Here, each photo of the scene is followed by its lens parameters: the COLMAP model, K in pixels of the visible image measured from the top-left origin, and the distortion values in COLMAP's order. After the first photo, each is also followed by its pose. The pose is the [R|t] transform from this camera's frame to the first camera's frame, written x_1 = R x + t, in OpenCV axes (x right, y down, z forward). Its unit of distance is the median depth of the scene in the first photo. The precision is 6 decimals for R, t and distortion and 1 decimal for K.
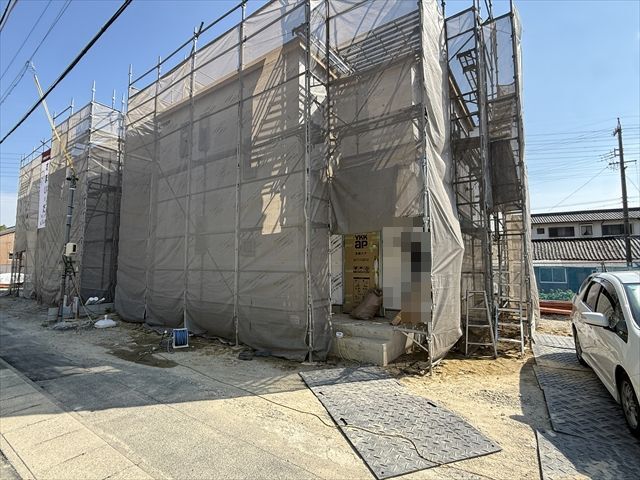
lens RADIAL K [[310.3, 0, 320.0], [0, 310.3, 240.0], [0, 0, 1]] dist [0.000694, -0.000089]
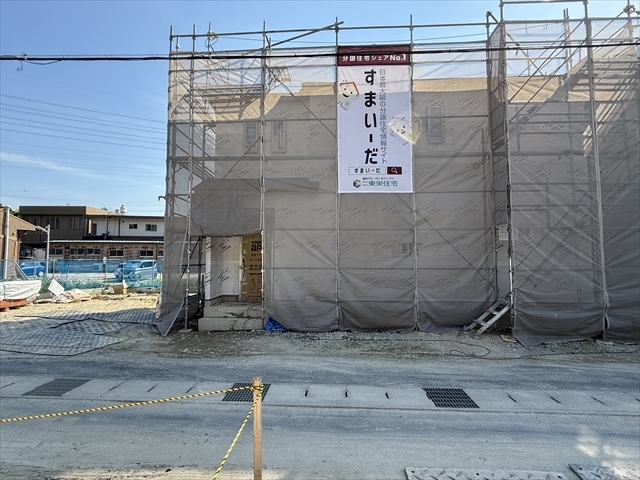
lens RADIAL K [[304.8, 0, 320.0], [0, 304.8, 240.0], [0, 0, 1]] dist [-0.001250, 0.000258]
pose [[0.849325, 0.027469, 0.527155, -2.200866], [-0.042256, 0.998978, 0.016027, 0.065420], [-0.526176, -0.035887, 0.849618, 1.072940]]
